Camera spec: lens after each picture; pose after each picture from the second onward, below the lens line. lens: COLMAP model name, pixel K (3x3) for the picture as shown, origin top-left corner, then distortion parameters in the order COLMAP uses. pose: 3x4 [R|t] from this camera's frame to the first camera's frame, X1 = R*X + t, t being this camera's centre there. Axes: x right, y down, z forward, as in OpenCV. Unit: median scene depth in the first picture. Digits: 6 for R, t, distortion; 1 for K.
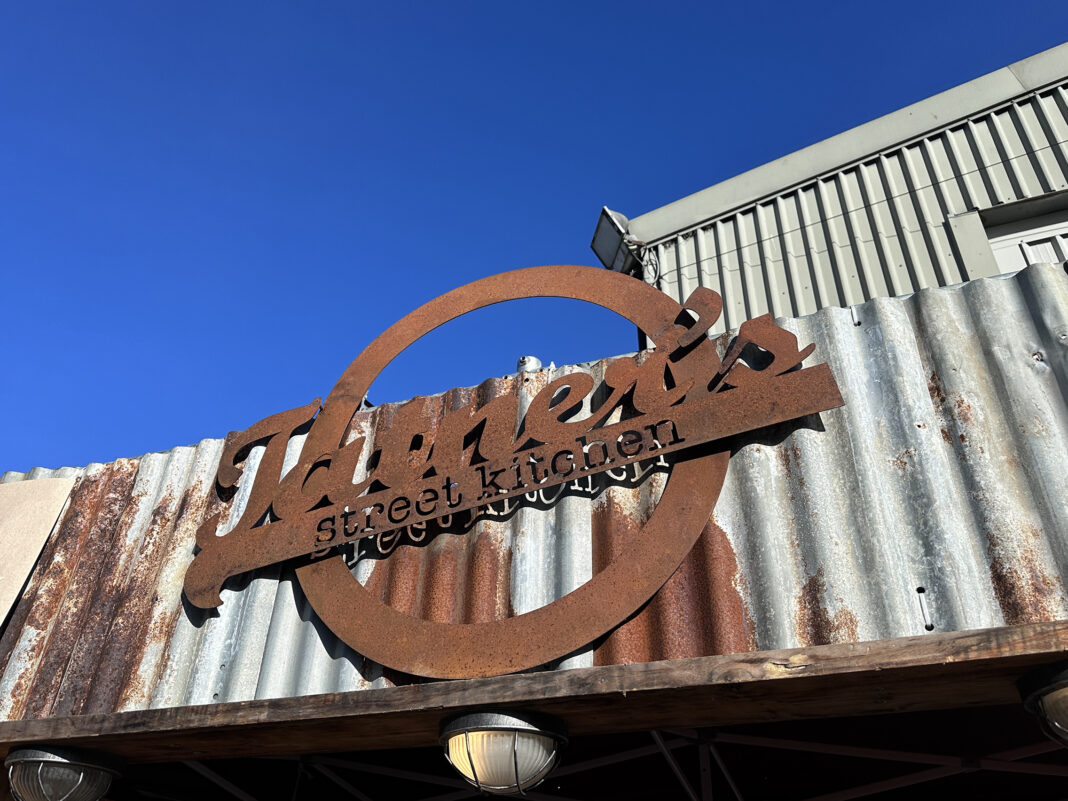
lens RADIAL K [[878.3, 0, 541.5], [0, 878.3, 394.7], [0, 0, 1]] dist [0.085368, -0.113646]
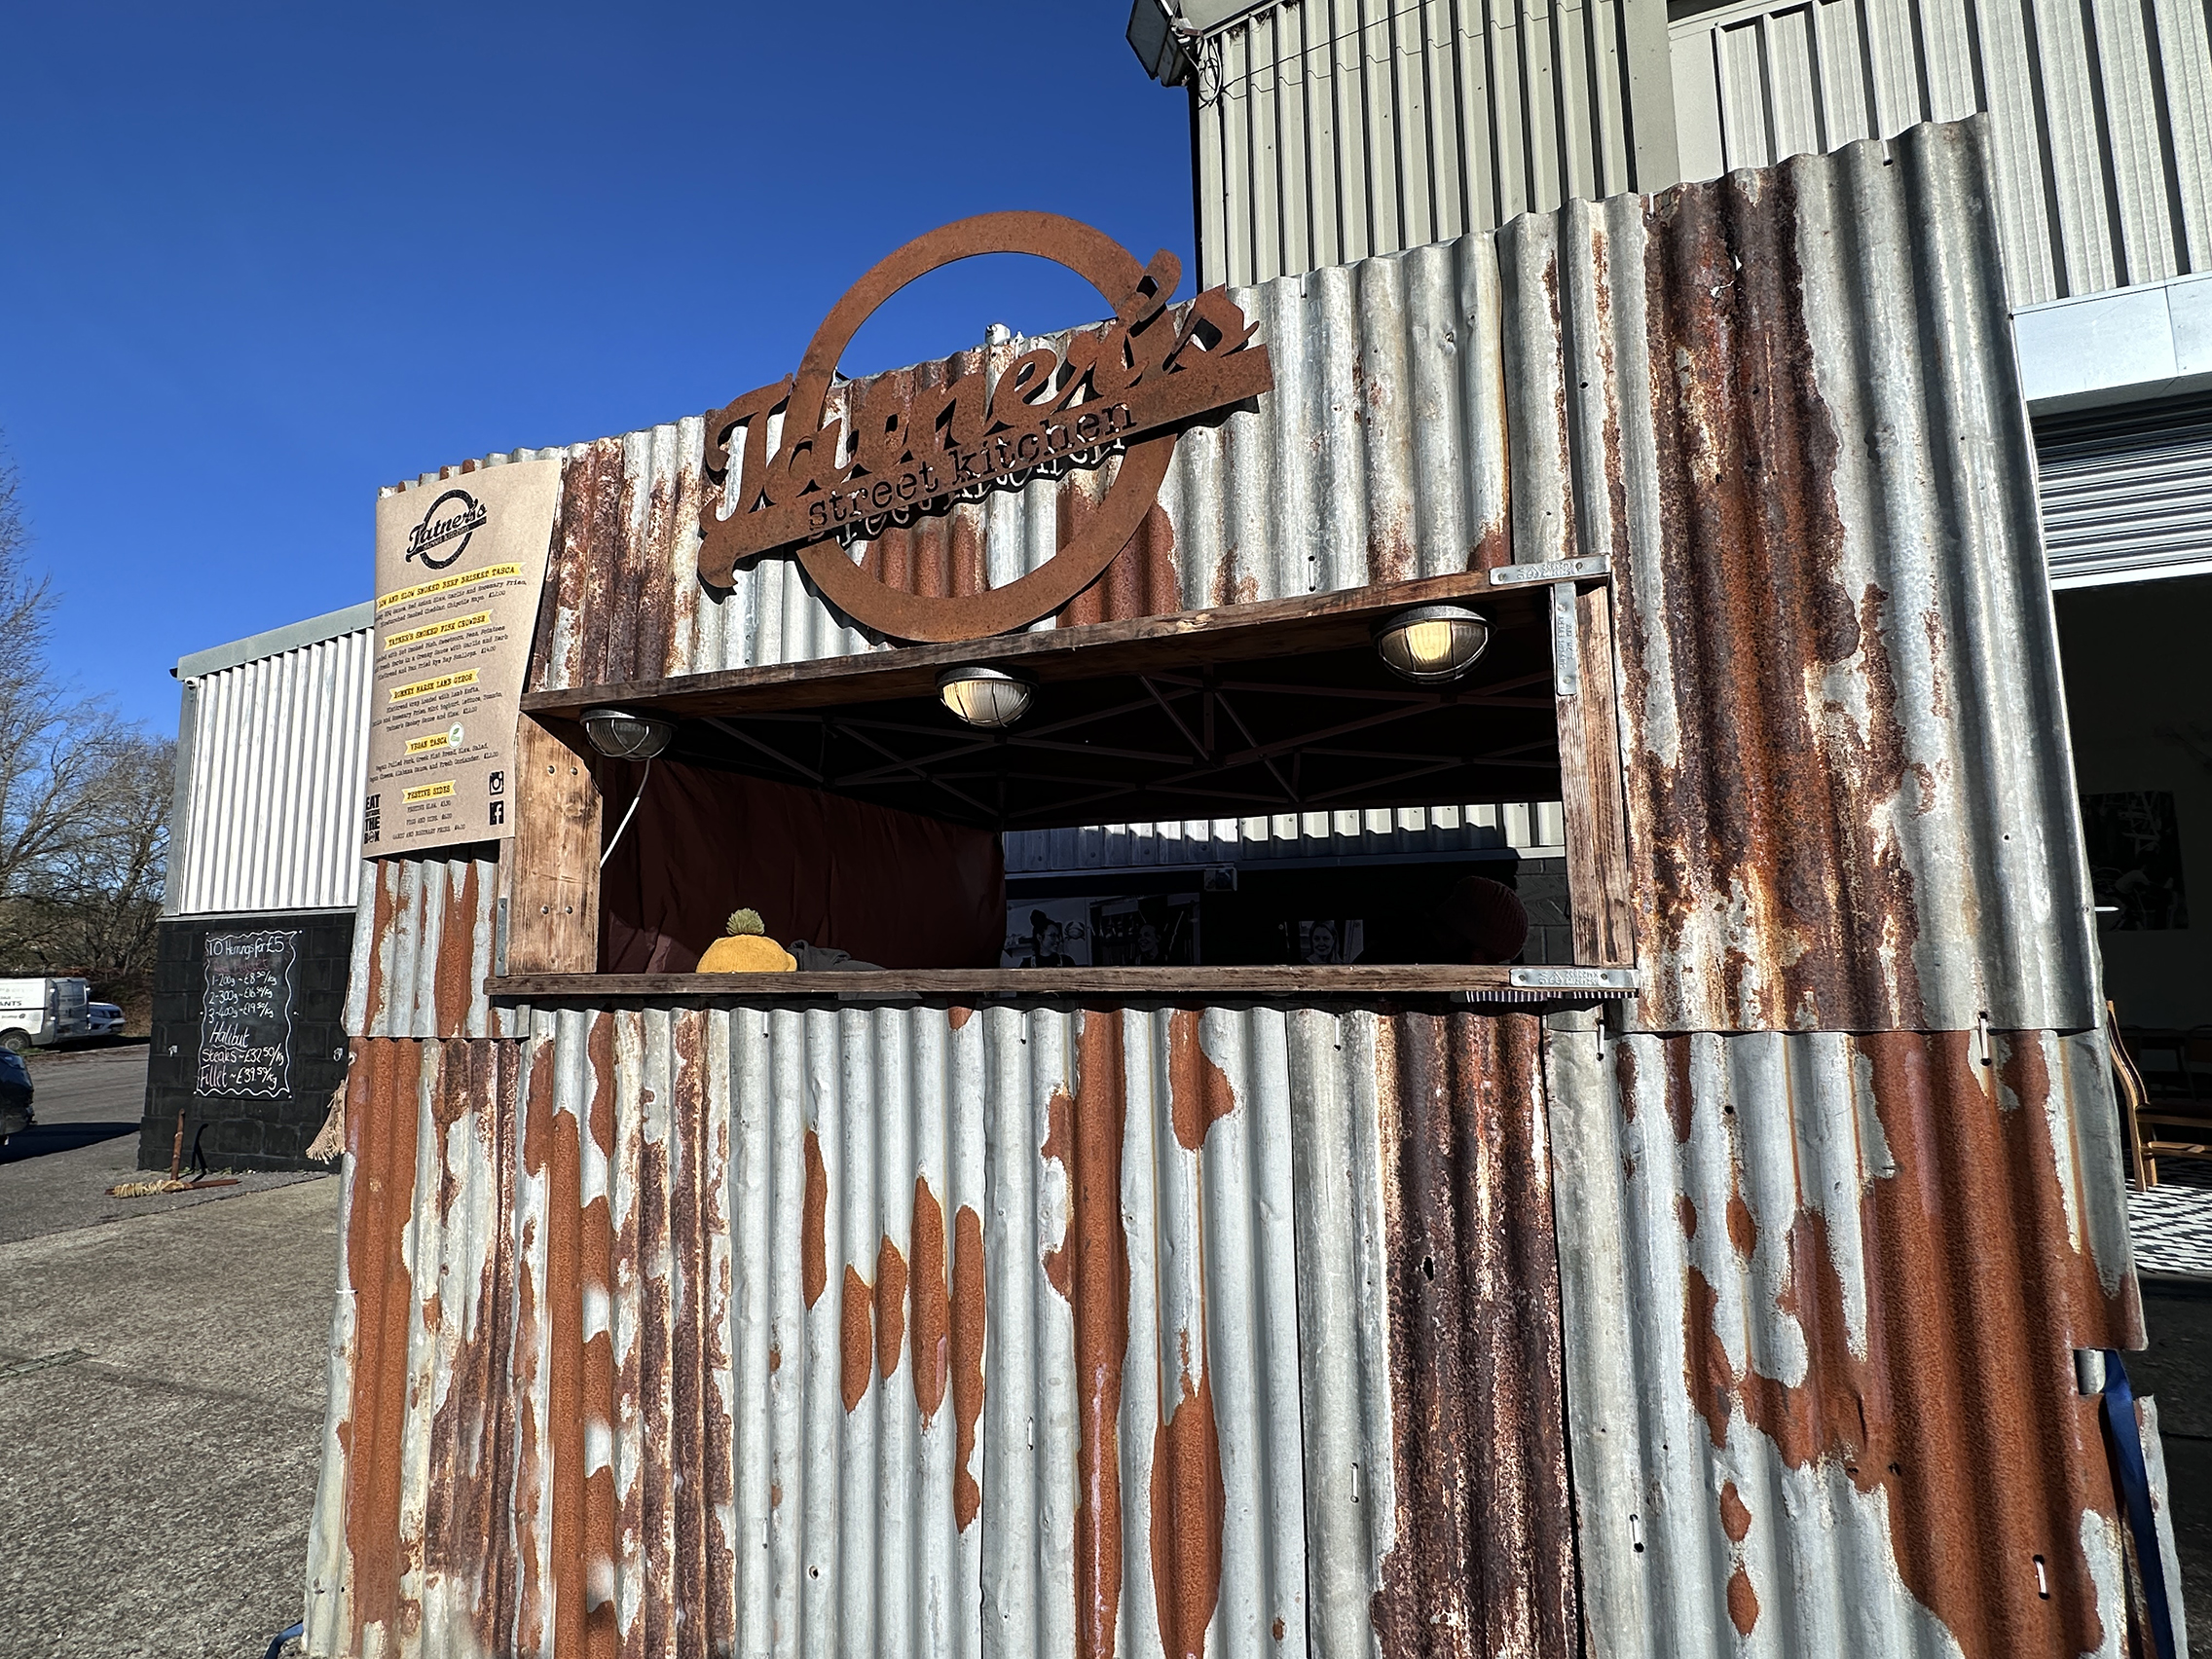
lens RADIAL K [[1116.3, 0, 1089.4], [0, 1116.3, 831.5], [0, 0, 1]] dist [-0.005683, -0.000242]
pose [[0.999401, -0.032422, -0.012109, 0.096698], [0.034329, 0.884269, 0.465714, -0.134412], [-0.004392, -0.465851, 0.884853, -0.411926]]
